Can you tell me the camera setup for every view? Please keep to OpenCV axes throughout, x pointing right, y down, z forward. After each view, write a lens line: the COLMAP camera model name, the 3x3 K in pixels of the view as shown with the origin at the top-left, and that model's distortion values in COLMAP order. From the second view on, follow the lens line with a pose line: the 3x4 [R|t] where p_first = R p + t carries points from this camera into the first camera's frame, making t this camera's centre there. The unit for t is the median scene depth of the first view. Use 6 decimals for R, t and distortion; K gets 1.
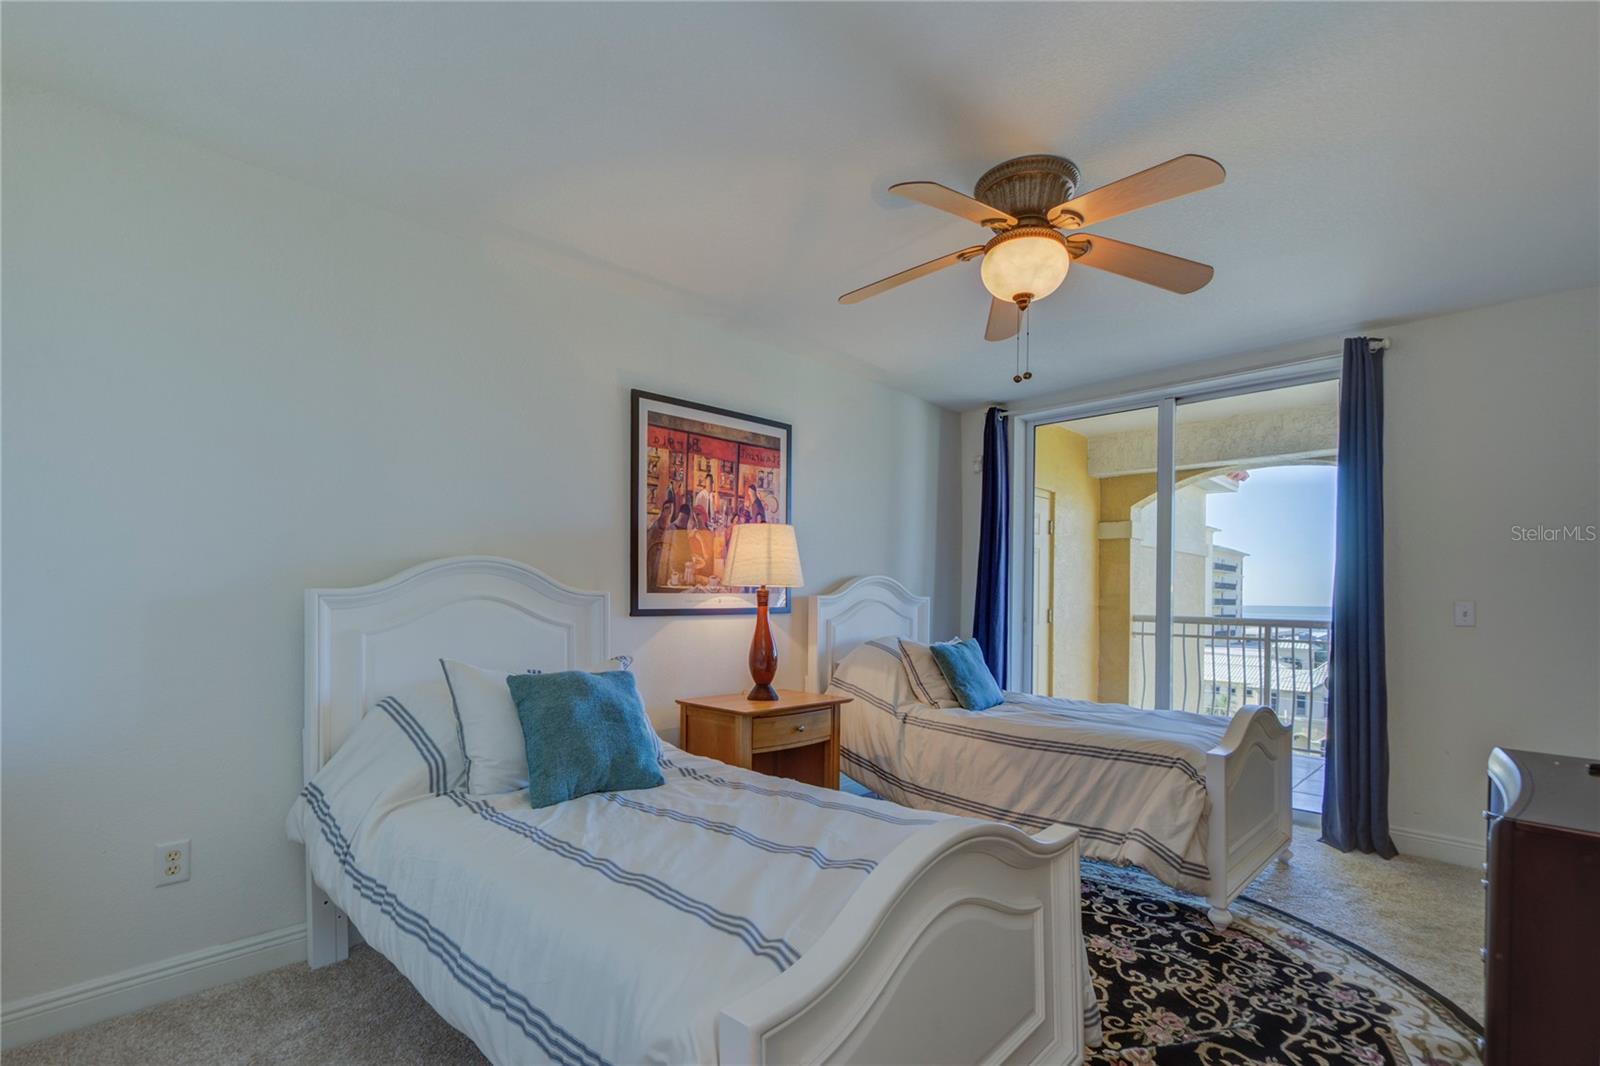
lens RADIAL K [[709.5, 0, 808.5], [0, 709.5, 586.8], [0, 0, 1]] dist [-0.000779, 0.000053]
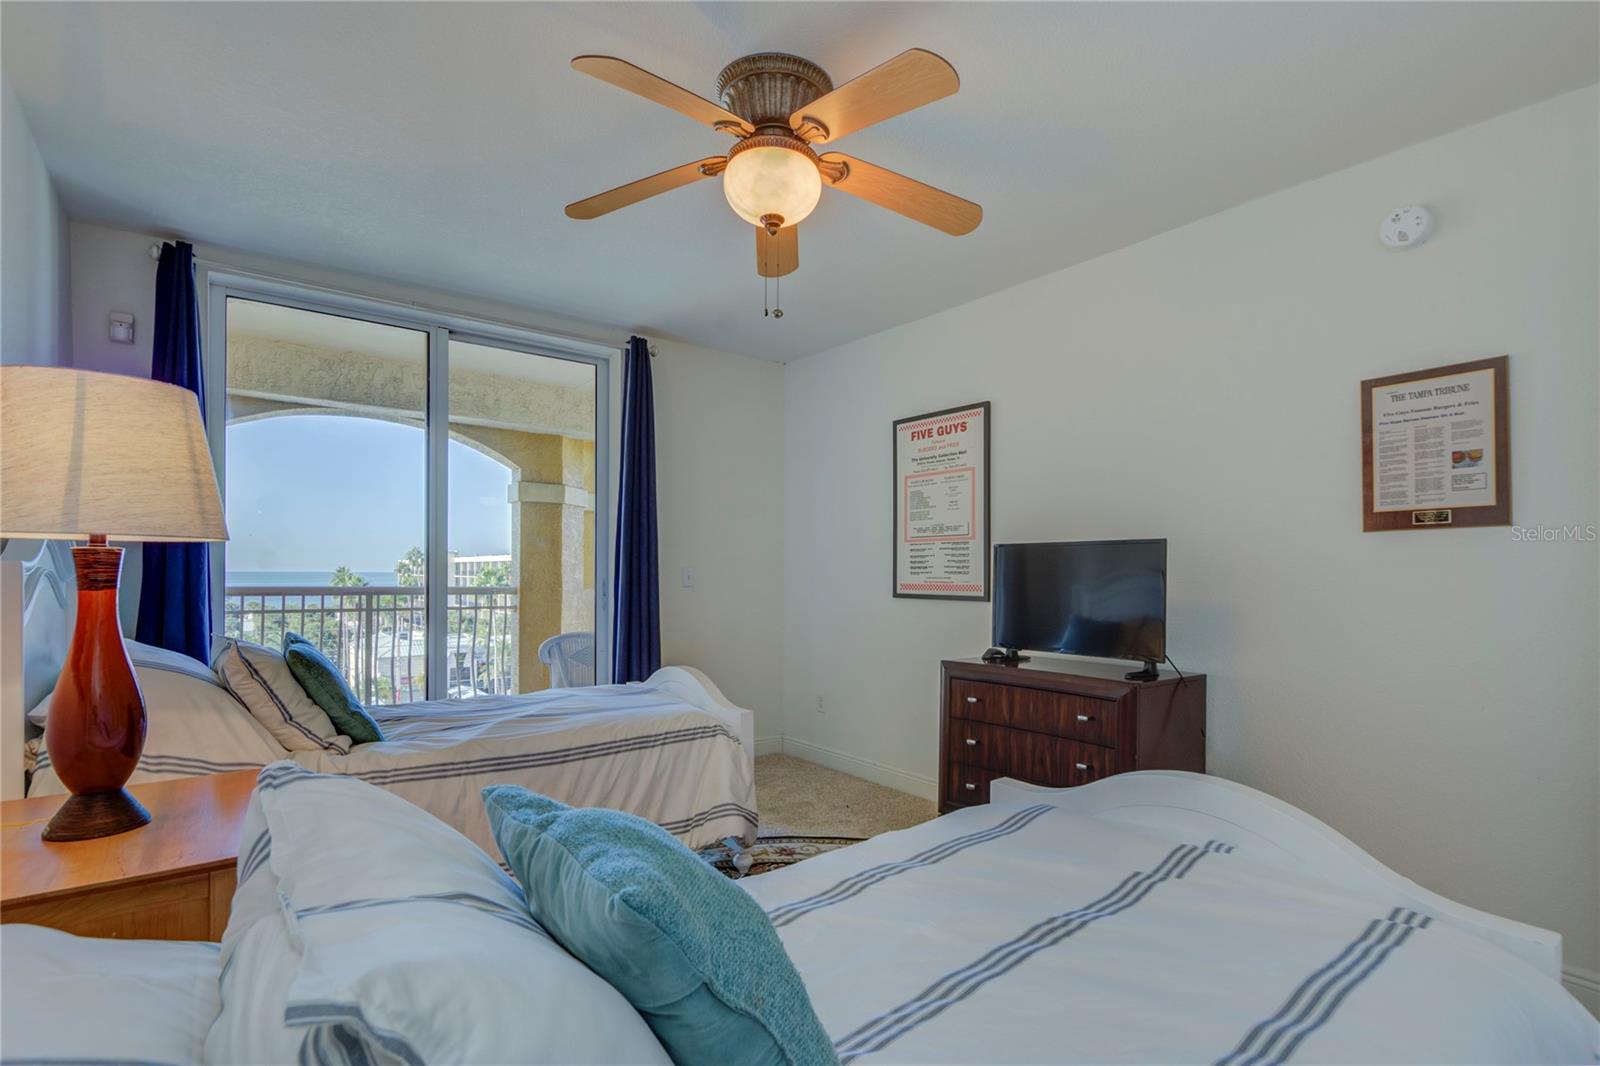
lens RADIAL K [[767.9, 0, 795.7], [0, 767.9, 574.9], [0, 0, 1]] dist [-0.002055, 0.000163]
pose [[0.162053, -0.013704, 0.986687, -0.340572], [-0.020780, 0.999634, 0.017297, 0.003049], [-0.986563, -0.023306, 0.161709, 0.450541]]
